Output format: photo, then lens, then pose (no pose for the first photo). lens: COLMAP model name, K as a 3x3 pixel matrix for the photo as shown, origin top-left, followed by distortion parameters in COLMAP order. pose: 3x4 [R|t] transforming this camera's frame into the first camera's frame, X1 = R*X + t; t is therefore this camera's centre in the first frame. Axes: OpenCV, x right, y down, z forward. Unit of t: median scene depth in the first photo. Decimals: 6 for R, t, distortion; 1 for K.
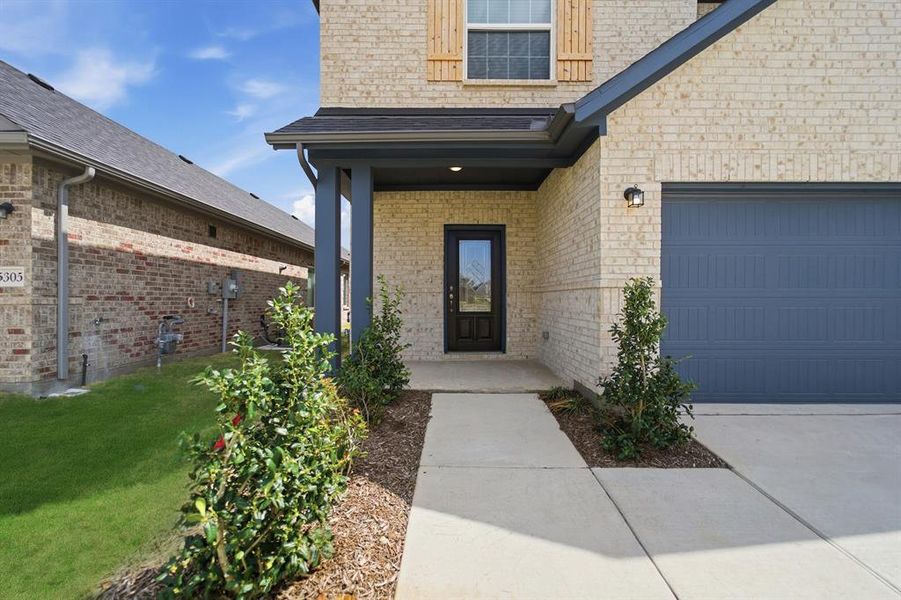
lens RADIAL K [[378.0, 0, 450.5], [0, 378.0, 300.0], [0, 0, 1]] dist [0.000774, 0.000341]
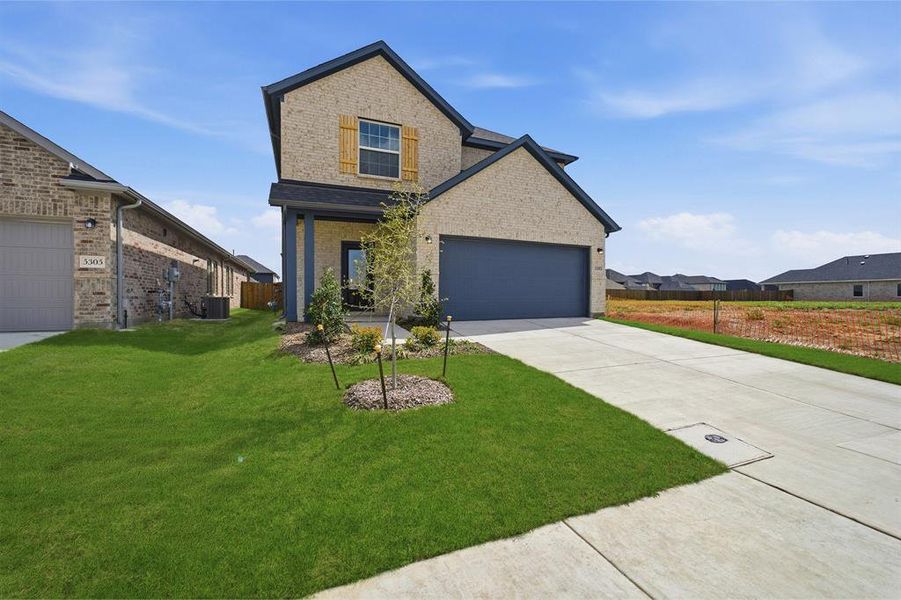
lens RADIAL K [[367.2, 0, 450.0], [0, 367.2, 294.7], [0, 0, 1]] dist [-0.008776, -0.000071]
pose [[0.921373, -0.000314, 0.388679, -0.286606], [0.002919, 0.999977, -0.006111, 0.094367], [-0.388668, 0.006765, 0.921353, -1.060635]]
